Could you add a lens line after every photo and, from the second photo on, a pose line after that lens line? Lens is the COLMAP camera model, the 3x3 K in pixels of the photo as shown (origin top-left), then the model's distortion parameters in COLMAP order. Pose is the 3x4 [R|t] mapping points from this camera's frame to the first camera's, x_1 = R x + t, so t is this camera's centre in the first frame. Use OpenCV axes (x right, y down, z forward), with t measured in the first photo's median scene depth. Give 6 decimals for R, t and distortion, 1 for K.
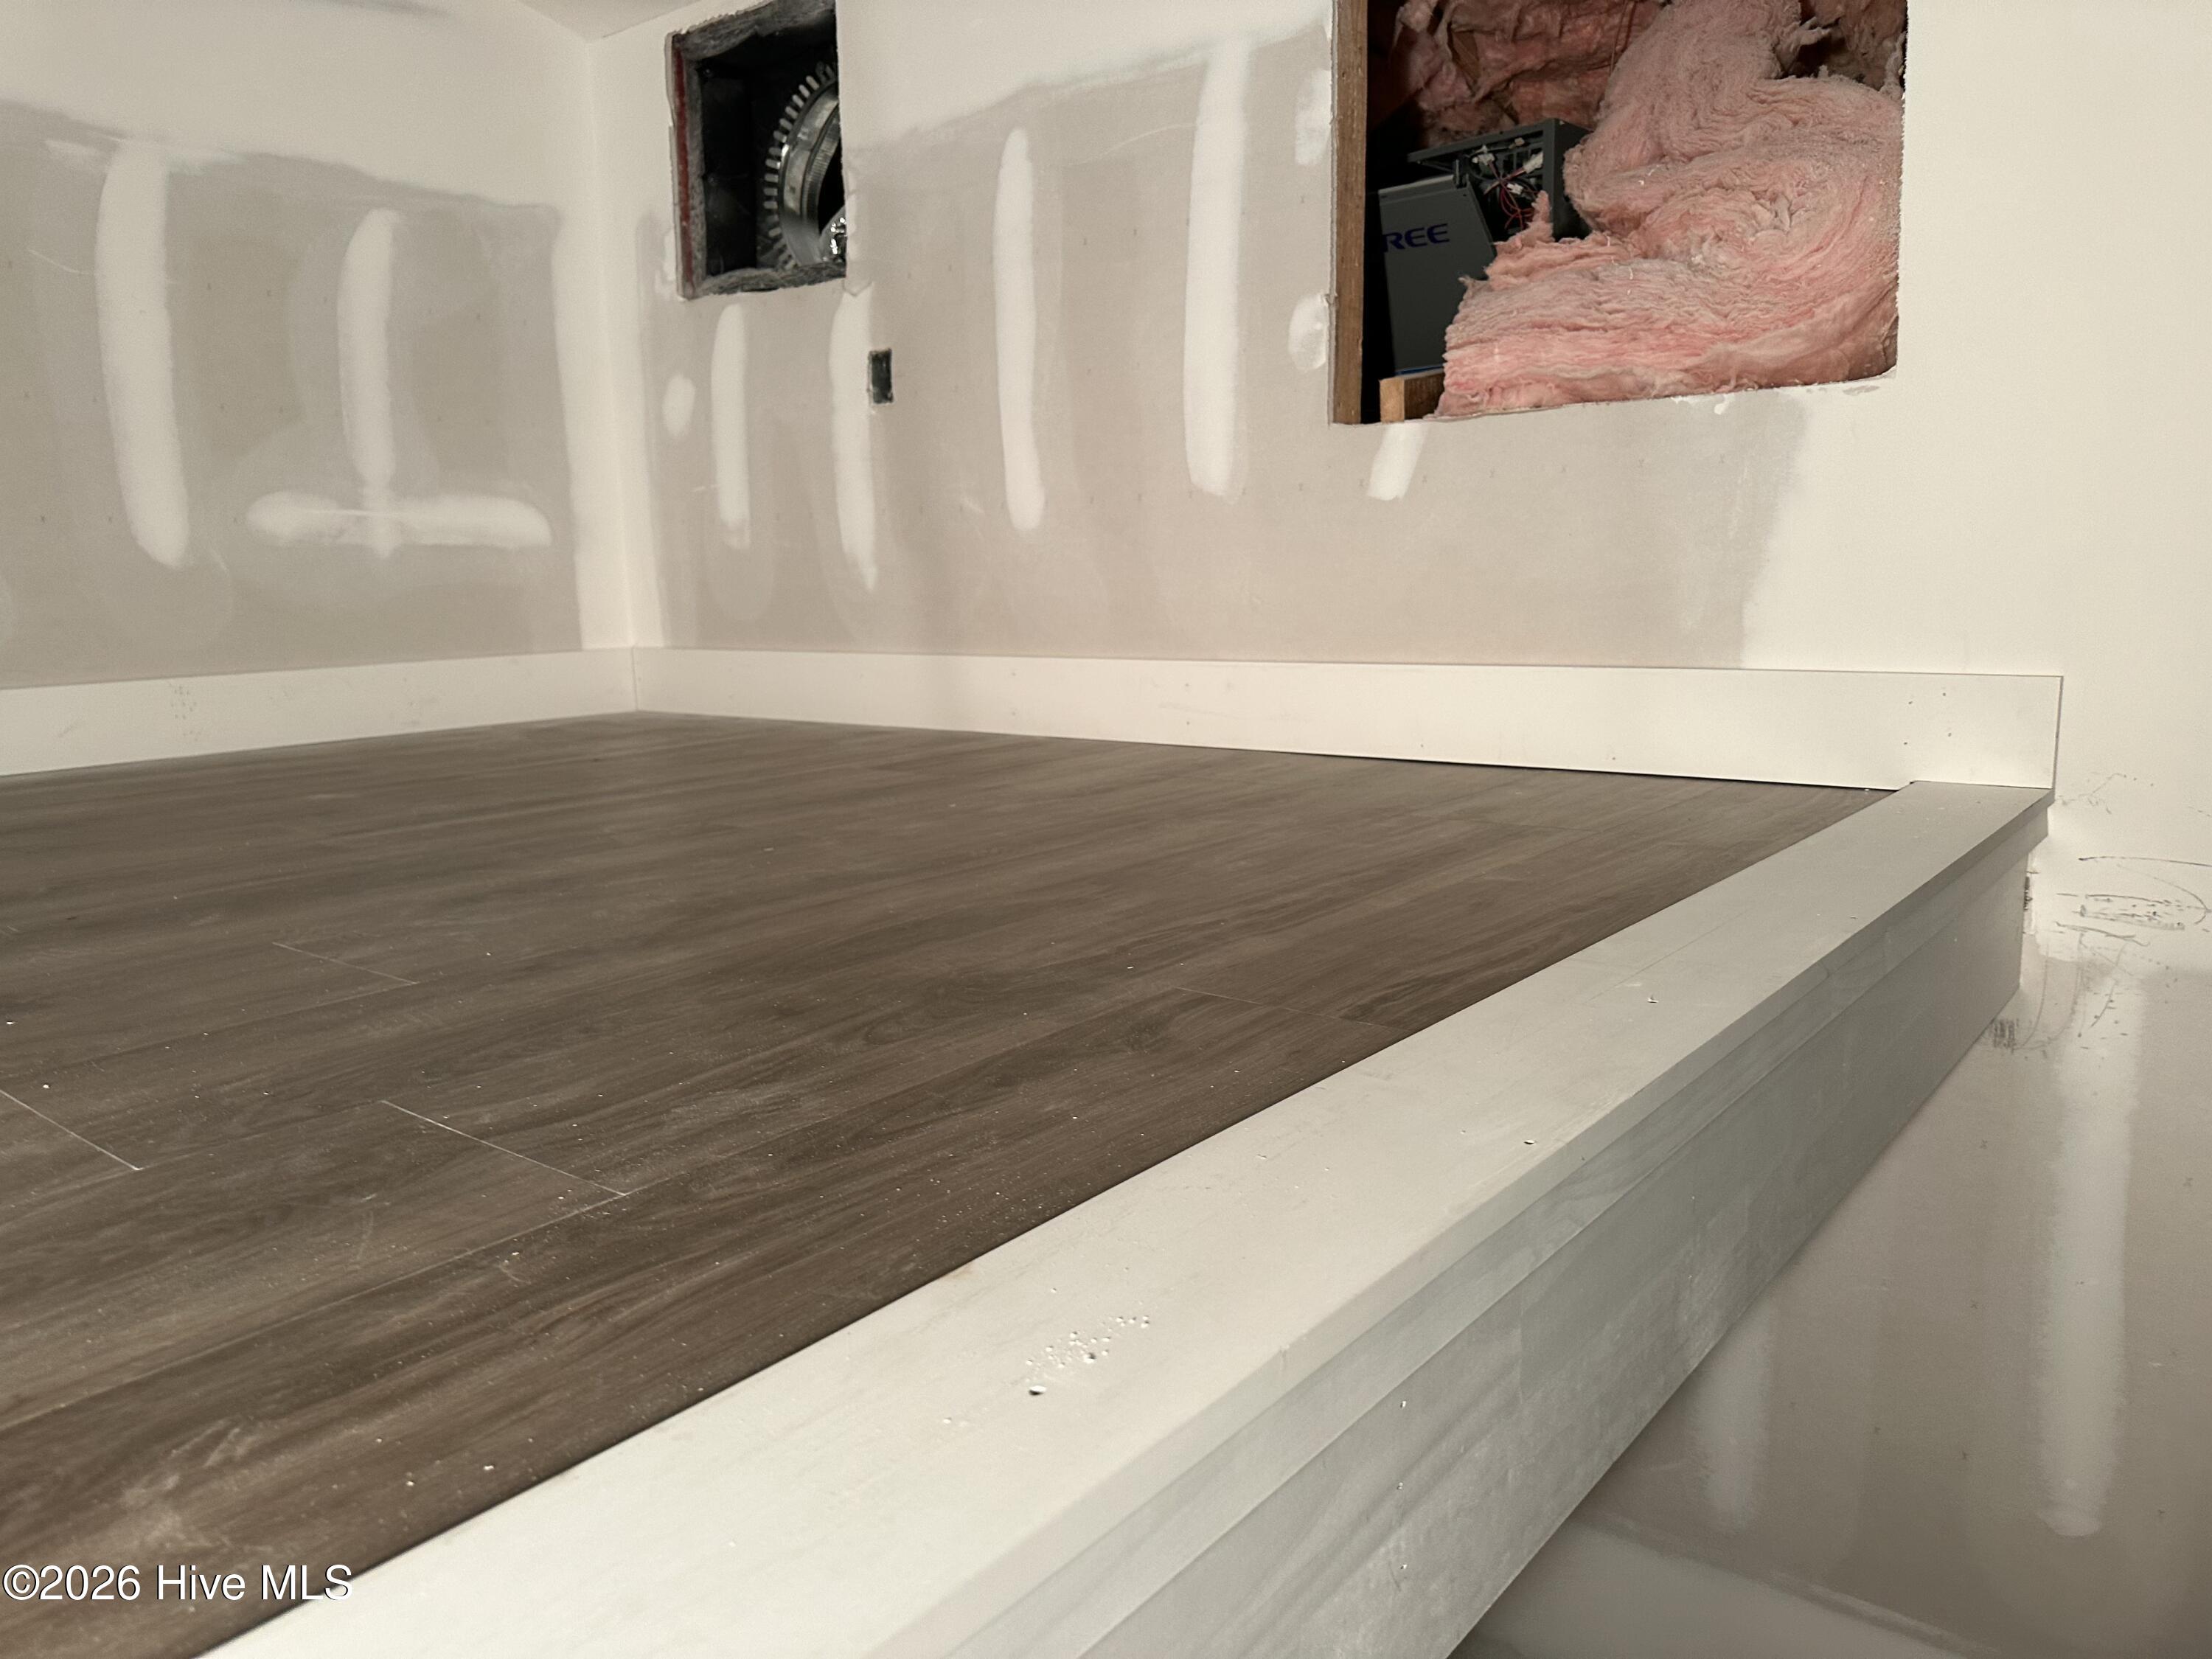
lens RADIAL K [[1549.2, 0, 1106.0], [0, 1549.2, 829.5], [0, 0, 1]] dist [0.054282, -0.096111]
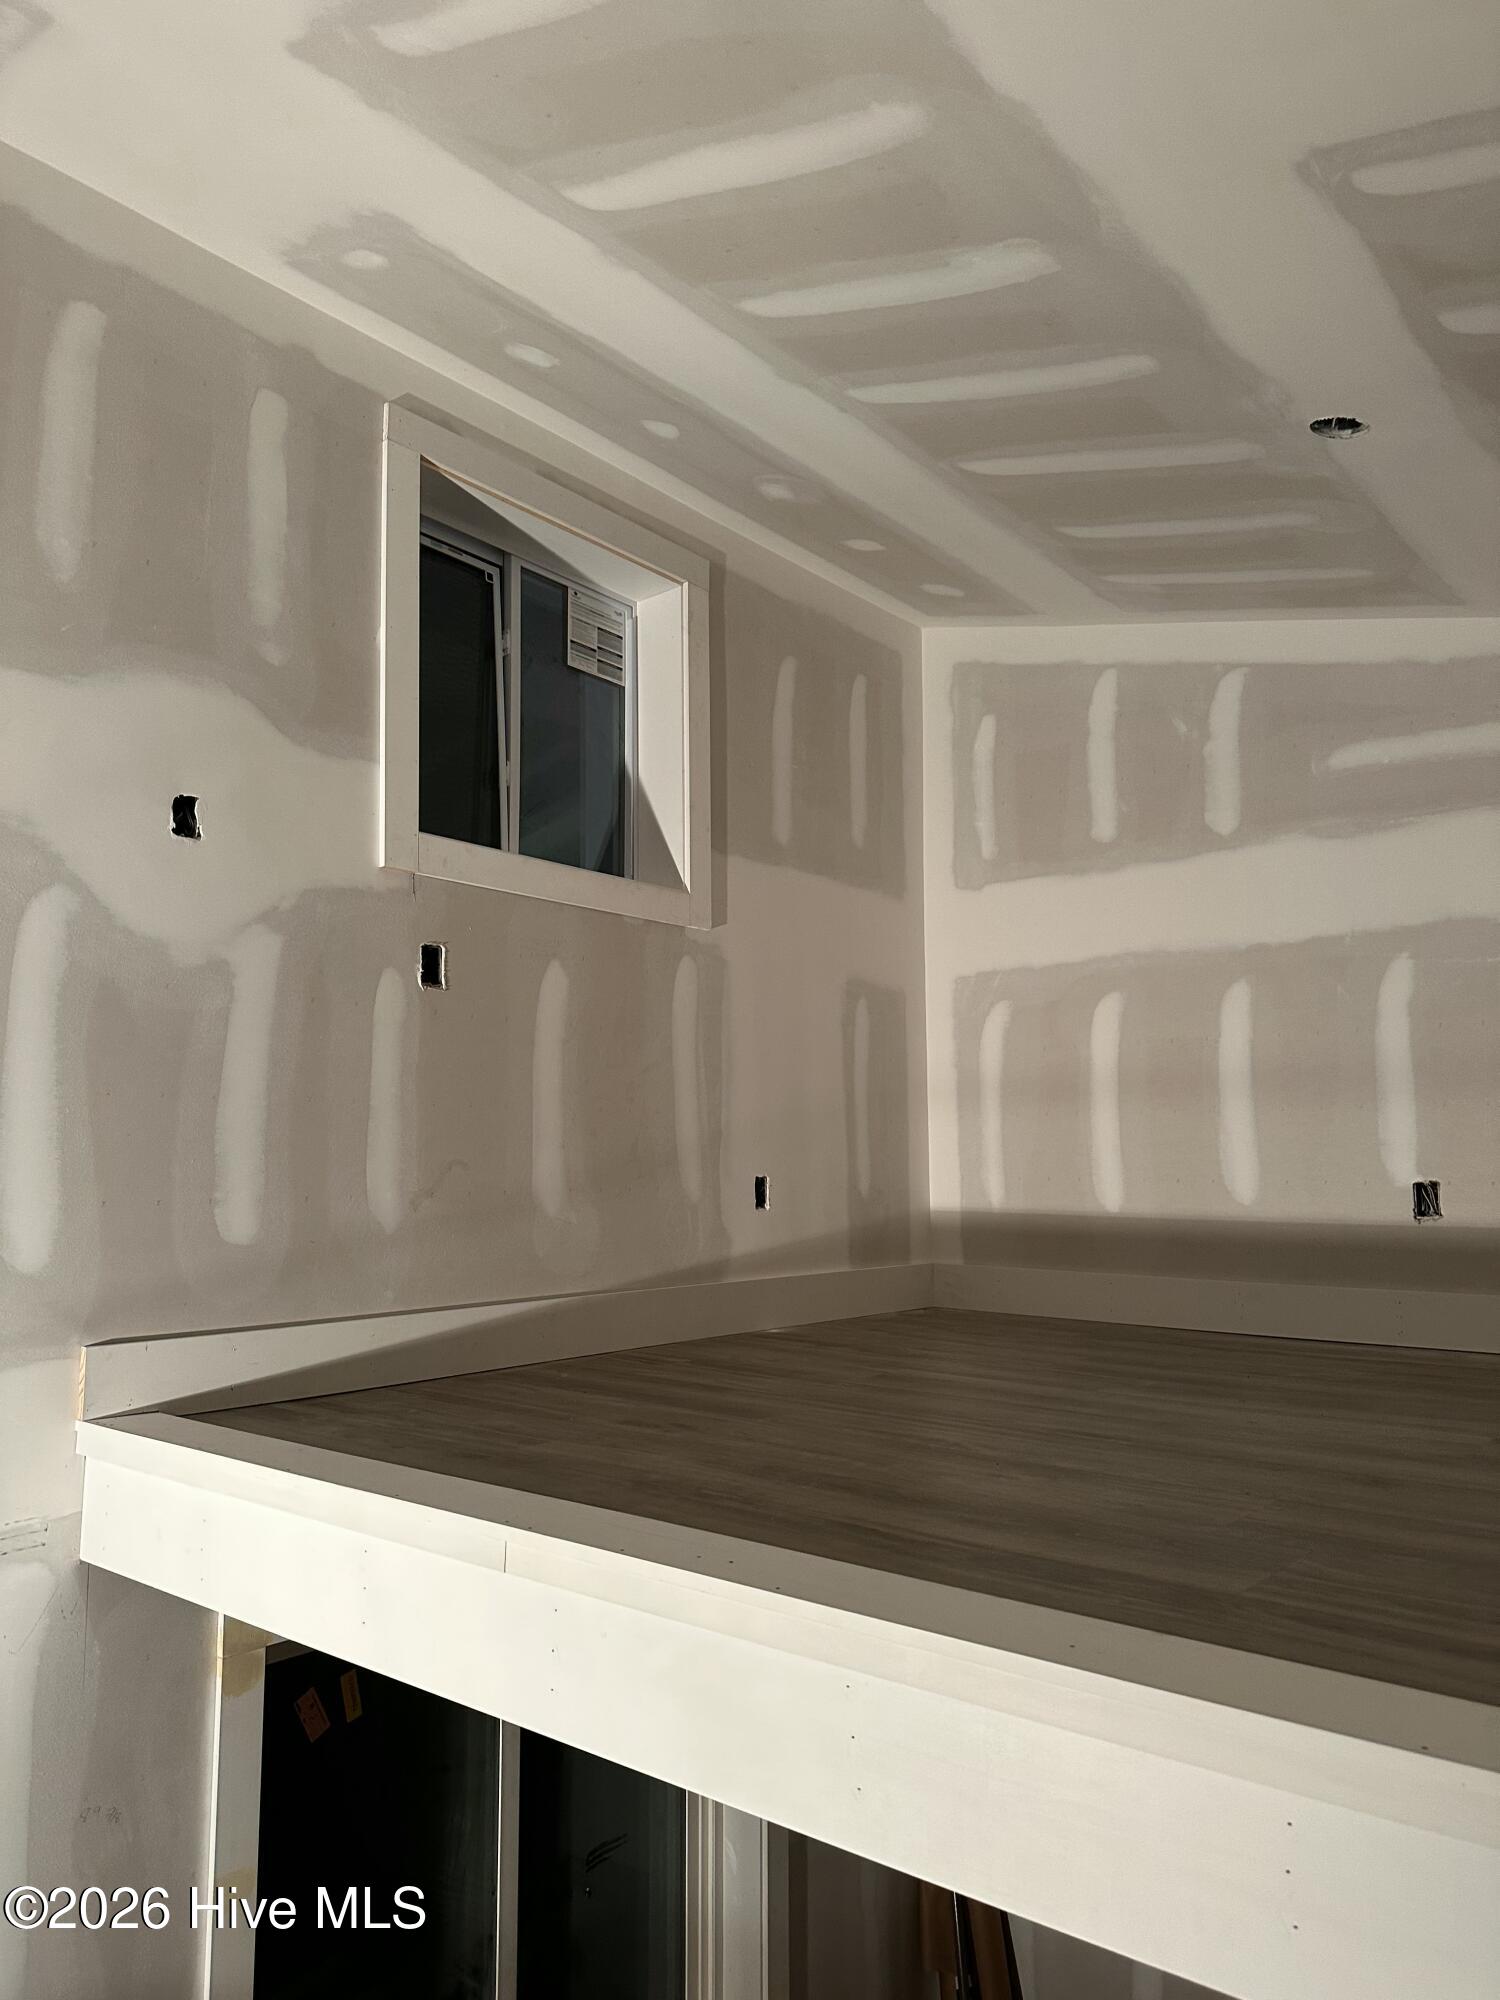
lens RADIAL K [[1400.7, 0, 750.0], [0, 1400.7, 1000.0], [0, 0, 1]] dist [0.054282, -0.096111]
pose [[-0.021782, -0.093288, -0.995401, 0.494117], [-0.158289, 0.983401, -0.088700, -0.086877], [0.987153, 0.155629, -0.036186, 0.069101]]
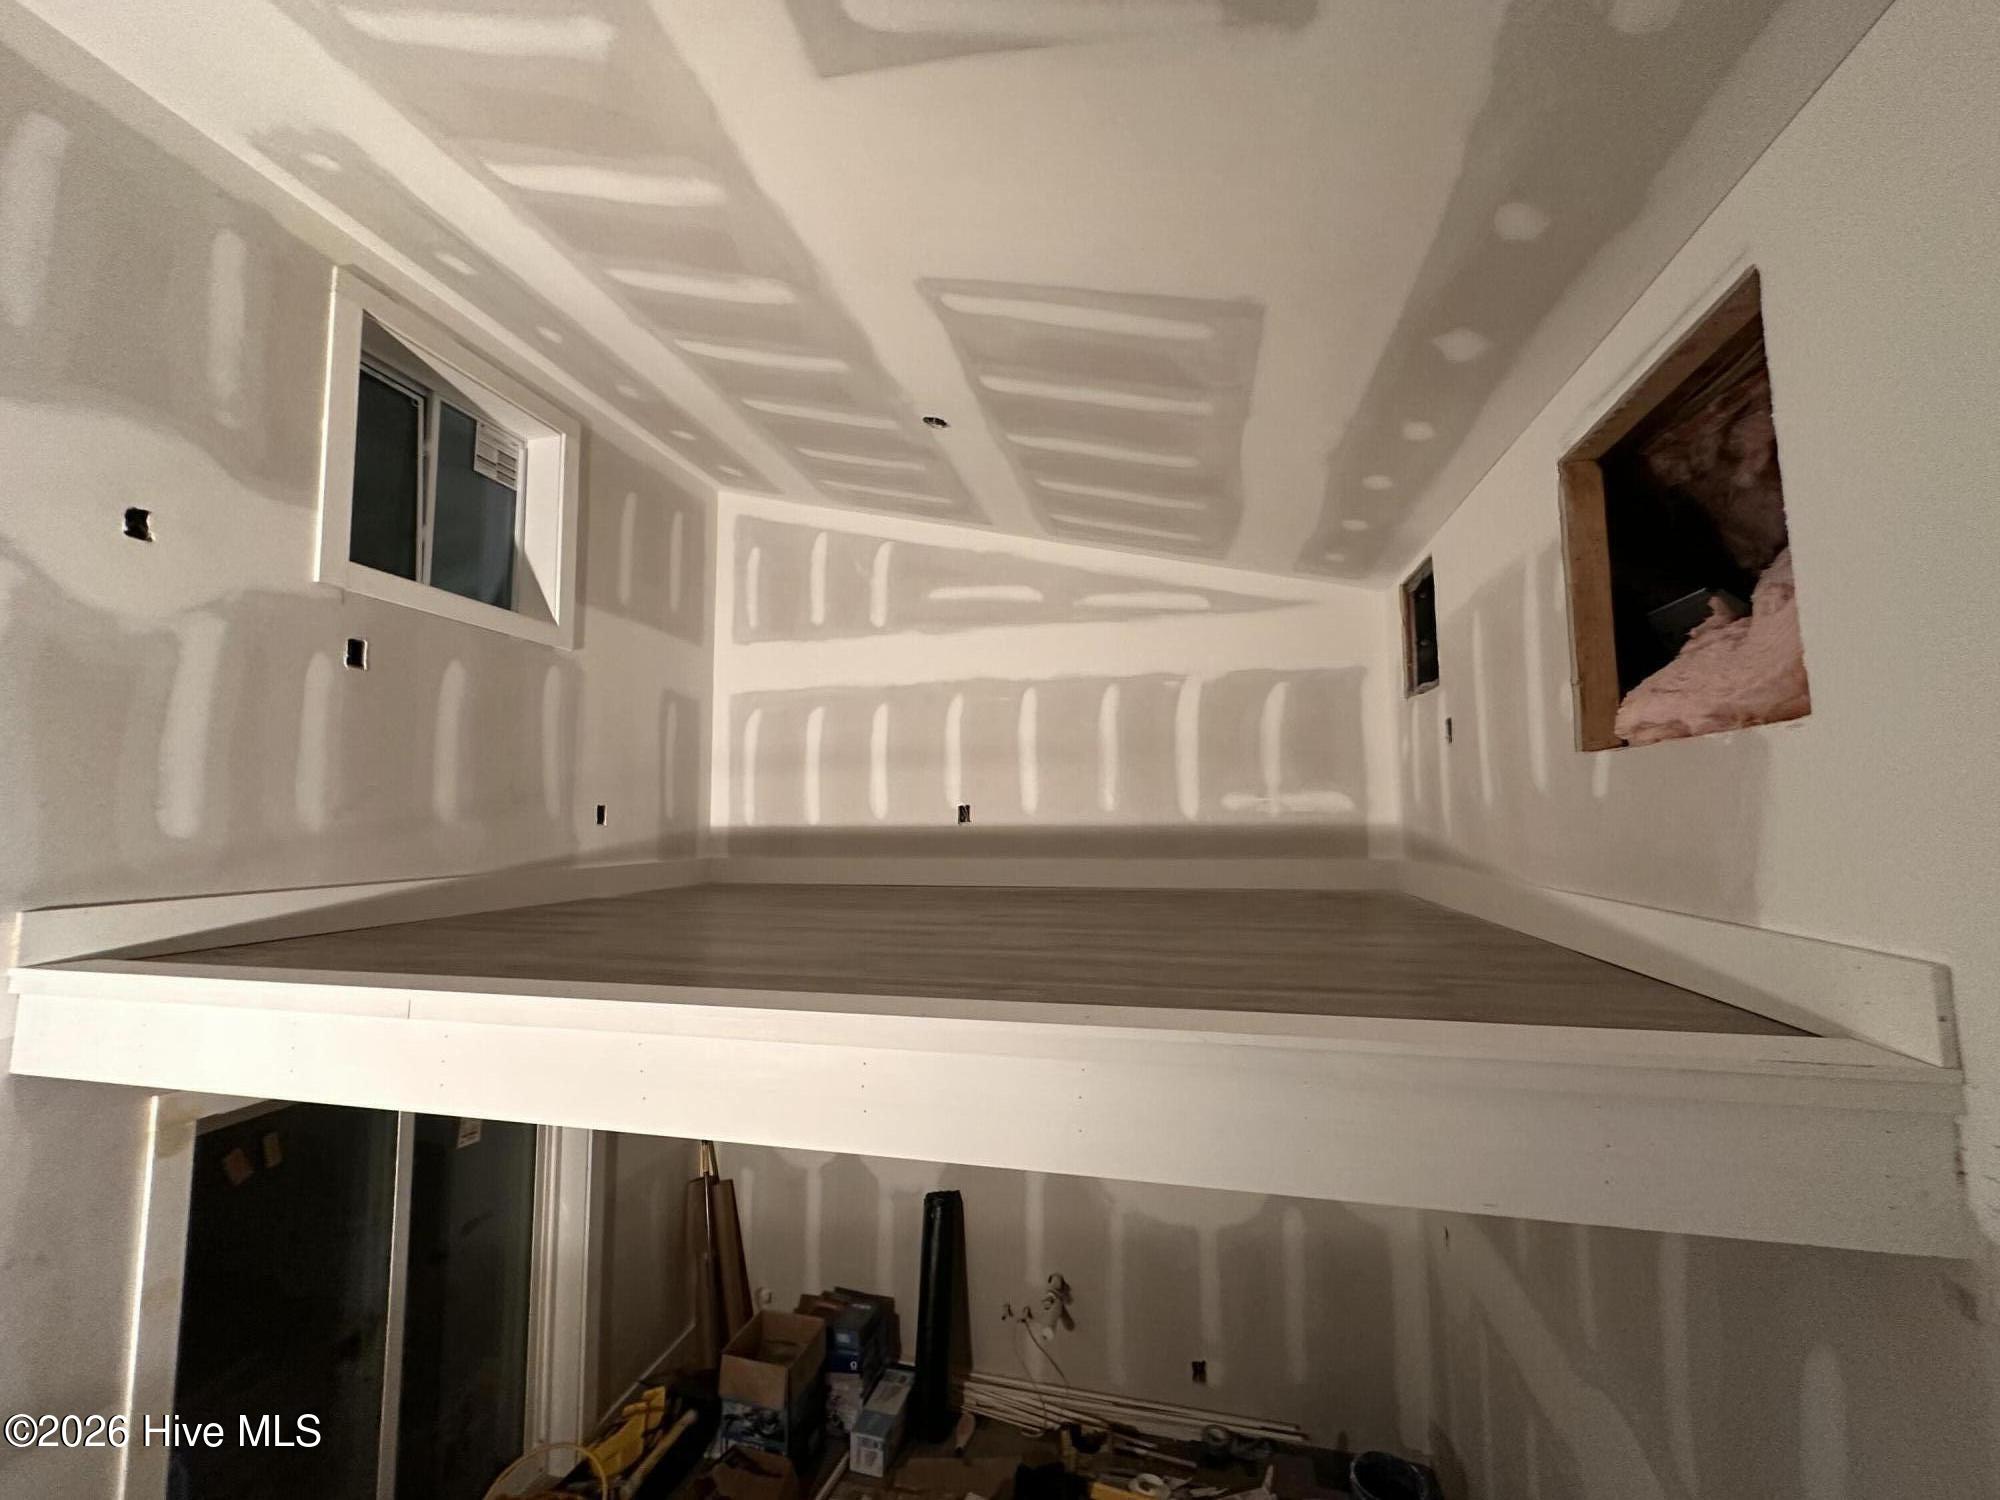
lens RADIAL K [[793.2, 0, 1007.5], [0, 793.2, 748.8], [0, 0, 1]] dist [-0.006853, 0.000045]
pose [[0.436548, -0.061569, -0.897572, 0.550667], [-0.146752, 0.979421, -0.138558, -0.048899], [0.887631, 0.192207, 0.418529, 0.086015]]
